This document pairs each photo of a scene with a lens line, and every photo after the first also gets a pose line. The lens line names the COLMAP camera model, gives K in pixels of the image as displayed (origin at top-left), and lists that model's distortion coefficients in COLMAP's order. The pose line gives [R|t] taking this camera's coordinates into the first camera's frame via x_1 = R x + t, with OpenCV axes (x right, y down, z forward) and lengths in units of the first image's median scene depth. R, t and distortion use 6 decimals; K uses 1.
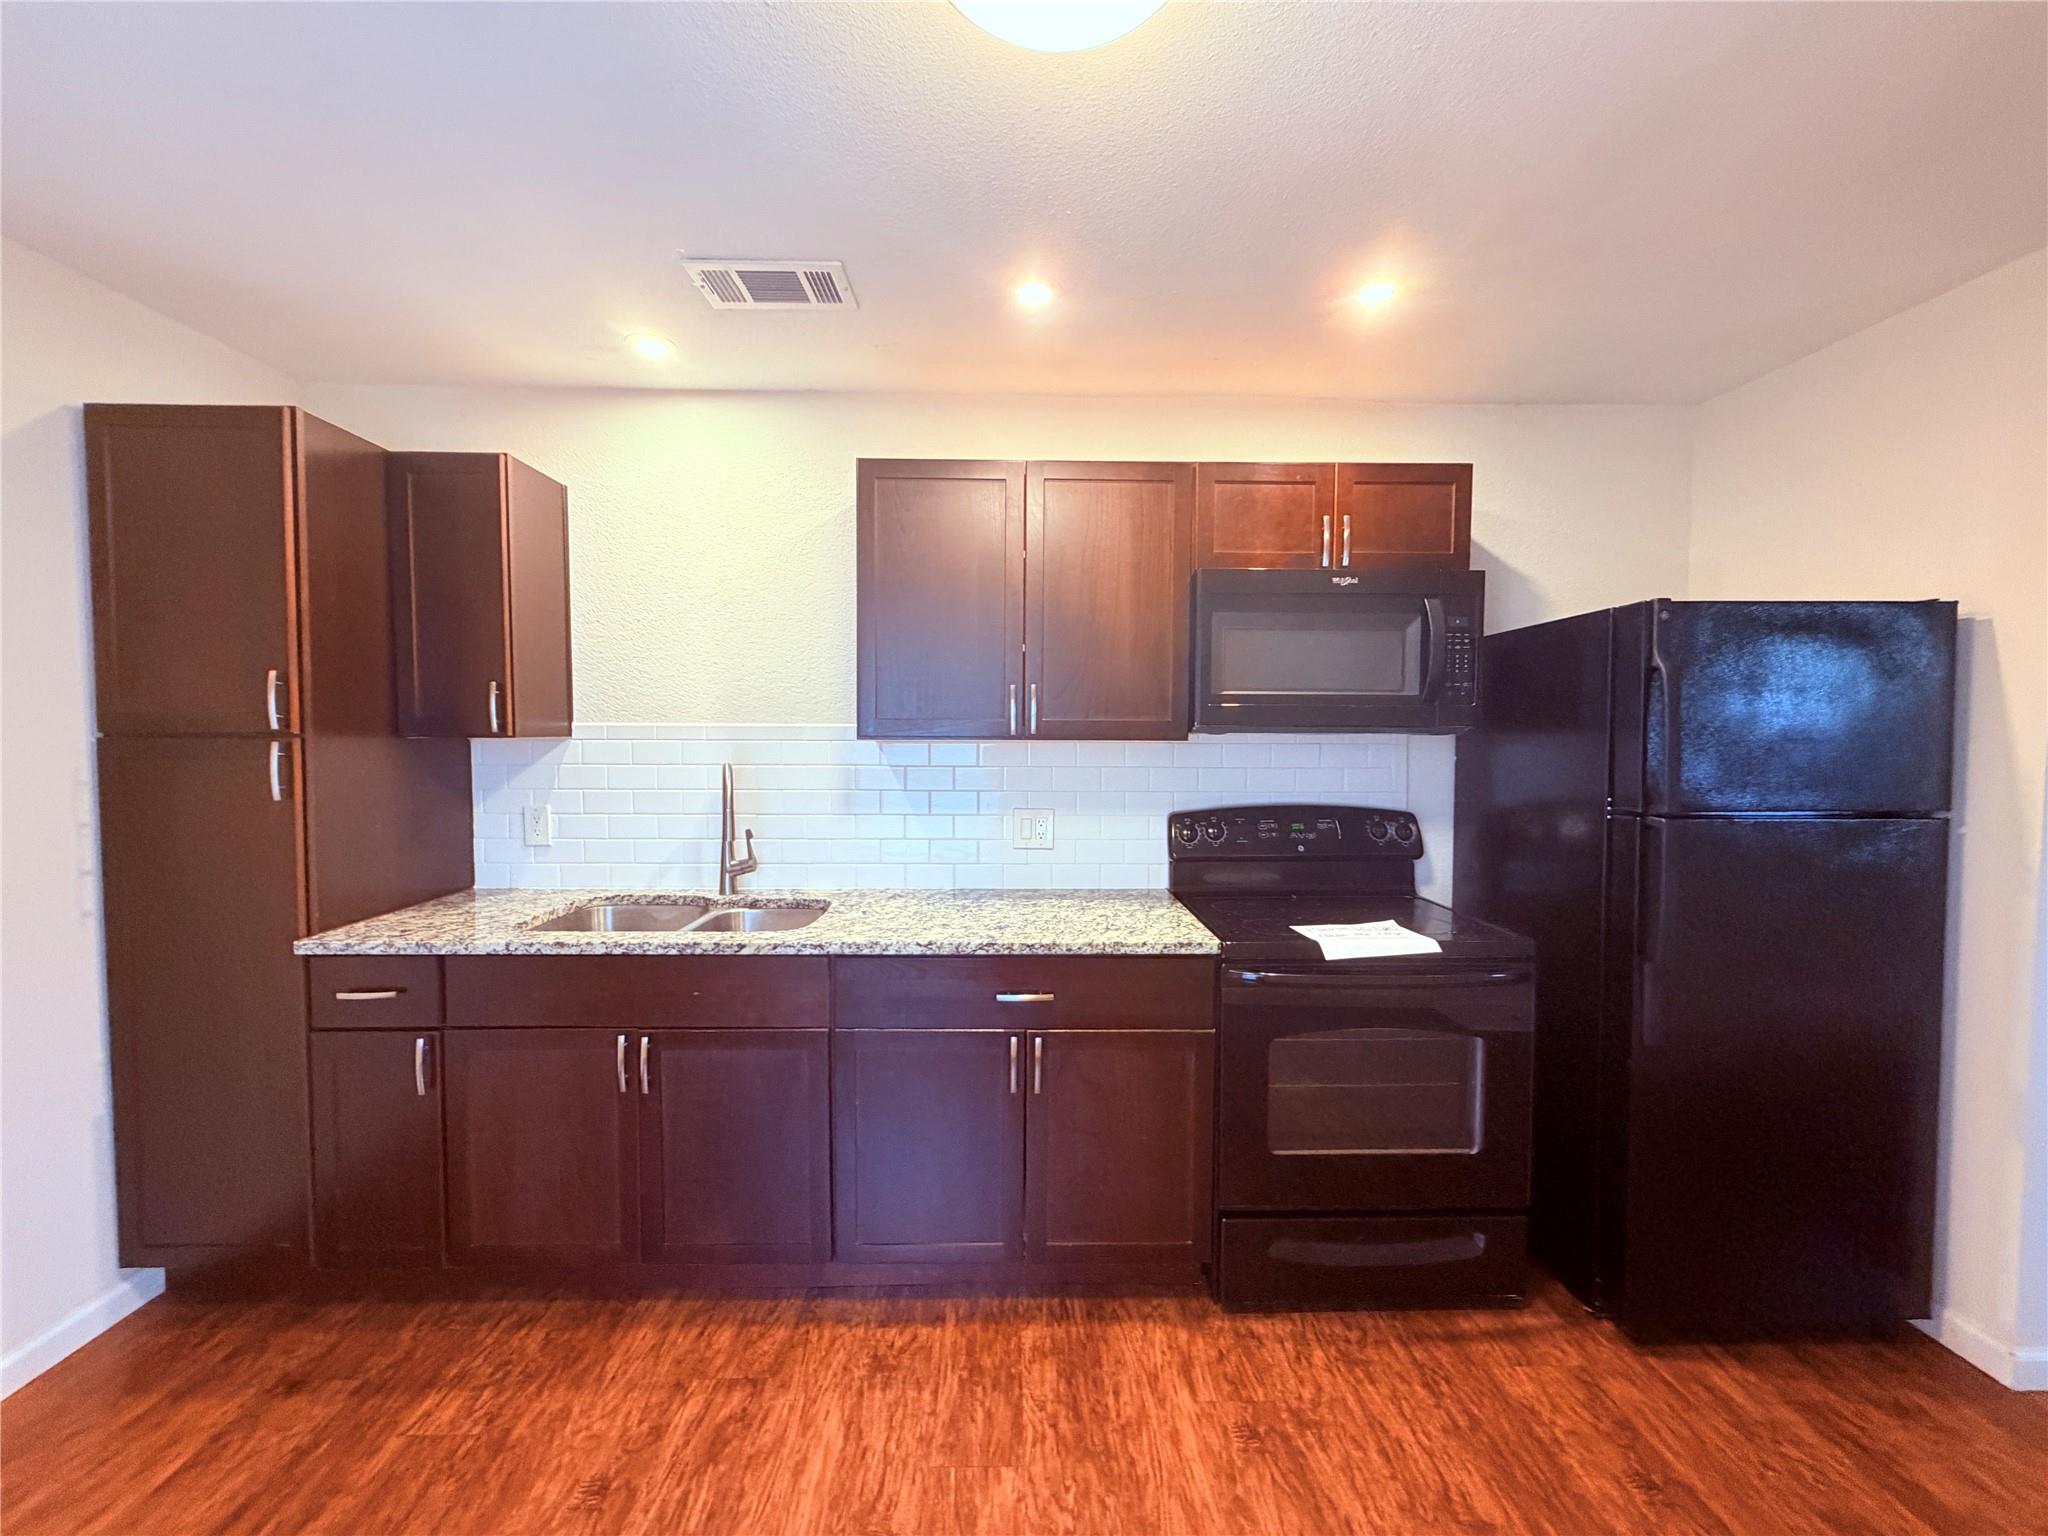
lens RADIAL K [[816.5, 0, 1022.3], [0, 816.5, 769.1], [0, 0, 1]] dist [0.000832, -0.000293]
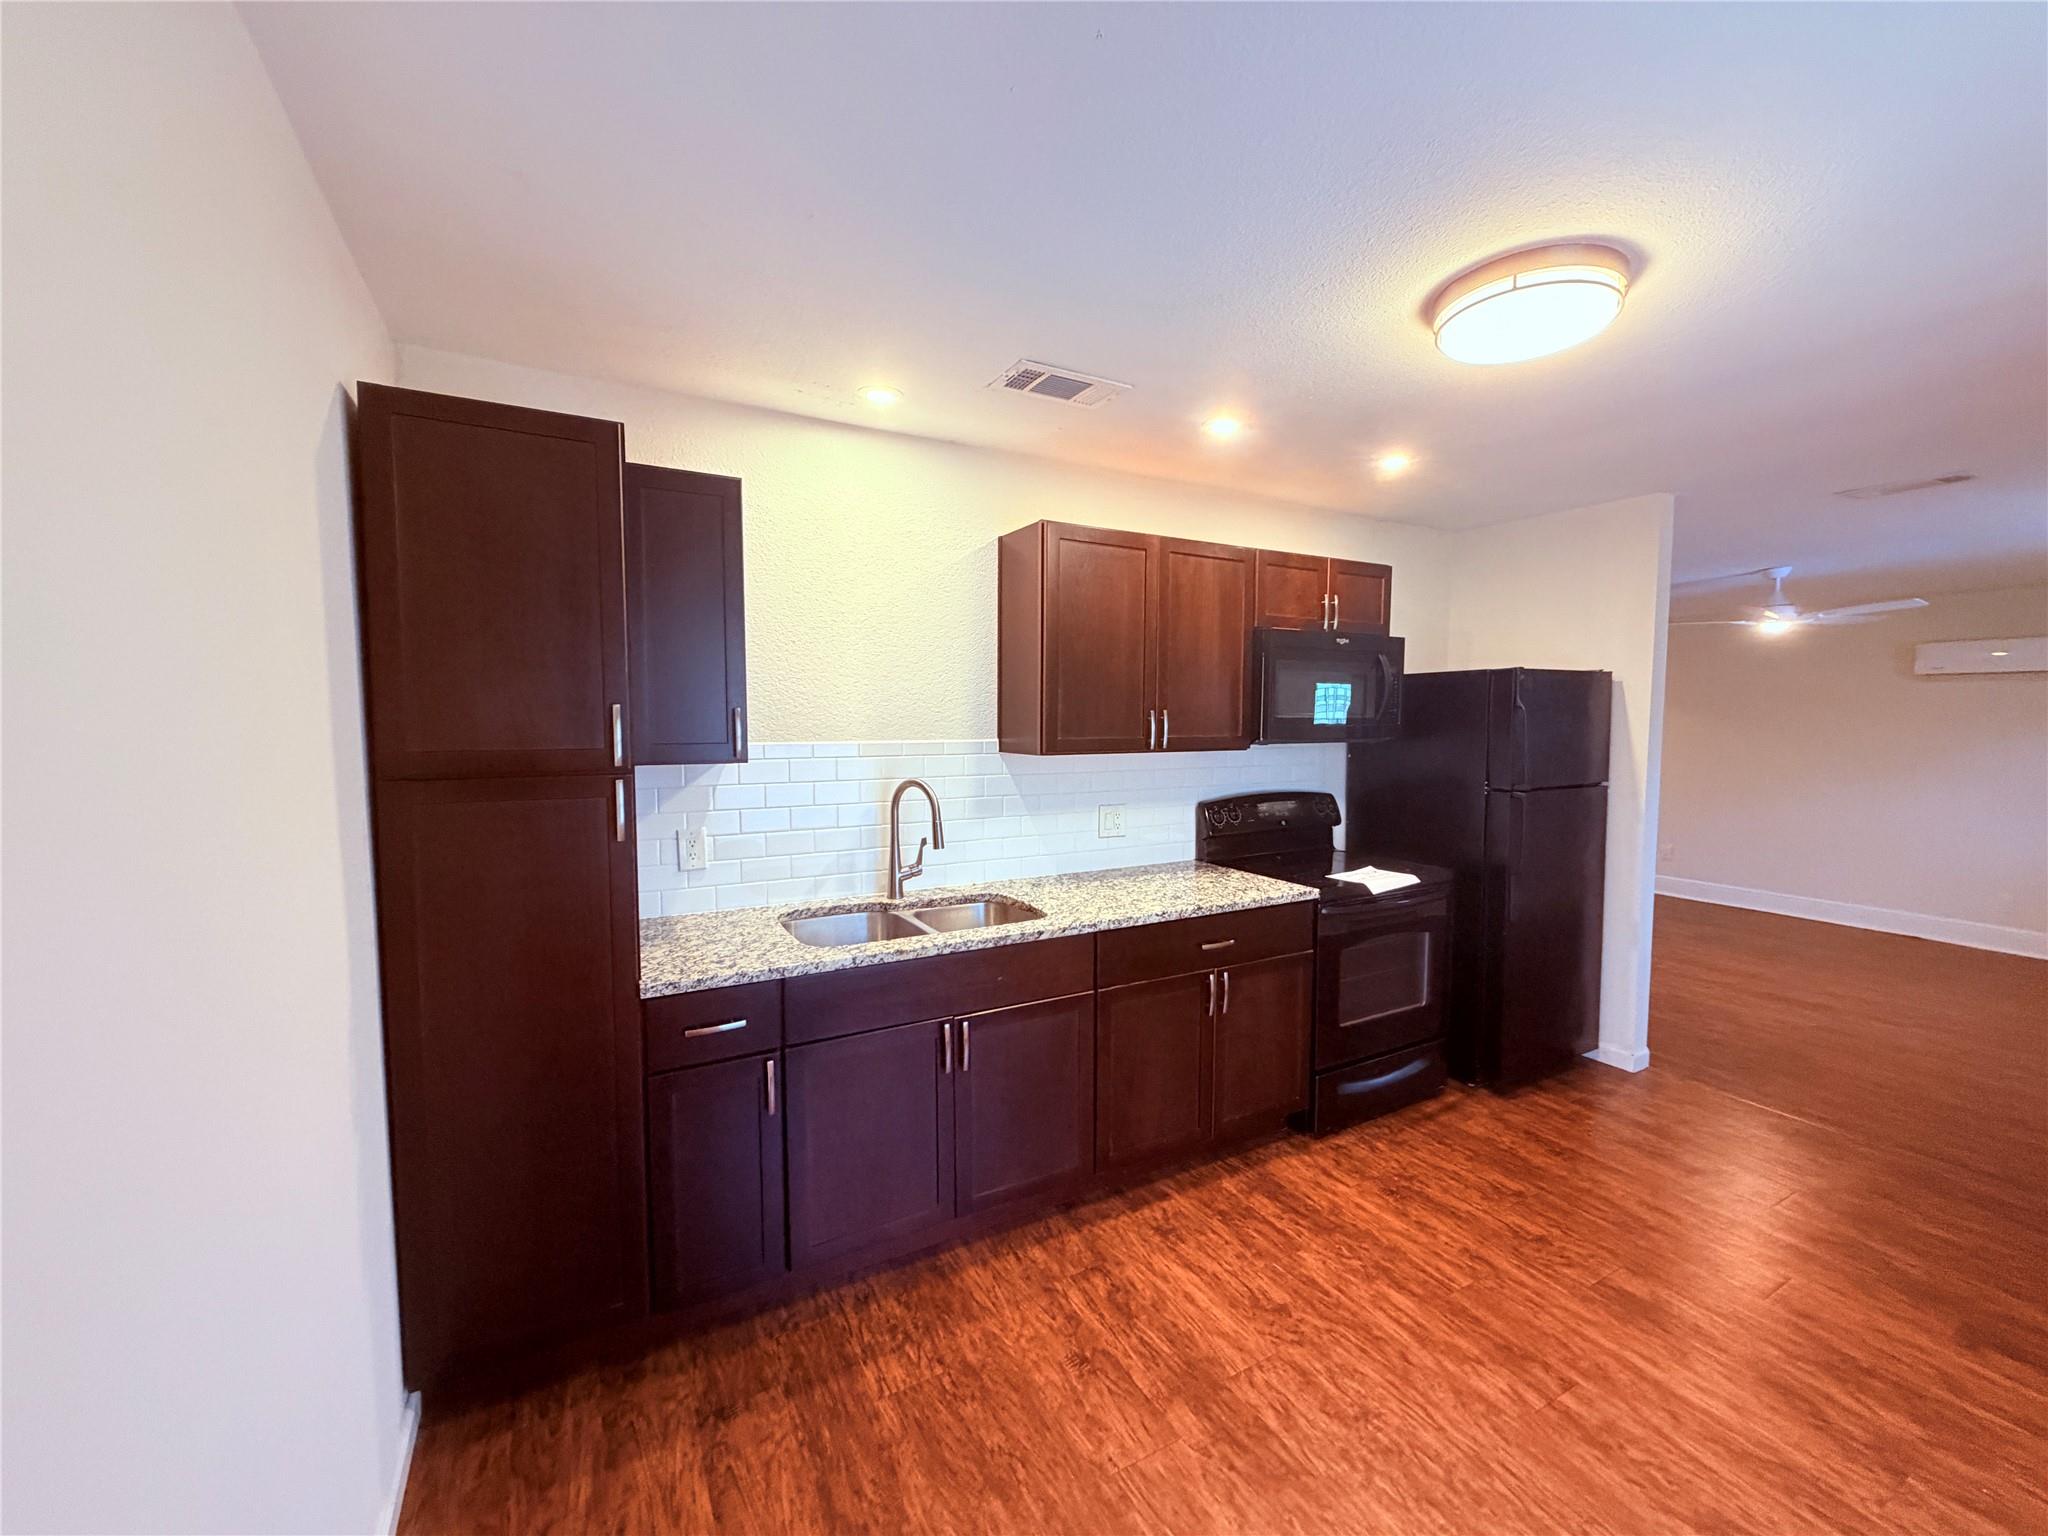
lens RADIAL K [[816.5, 0, 1021.7], [0, 816.5, 769.1], [0, 0, 1]] dist [0.000832, -0.000293]
pose [[0.886549, -0.032872, 0.461466, -0.914106], [0.020985, 0.999303, 0.030868, -0.063038], [-0.462159, -0.017682, 0.886621, -0.054060]]
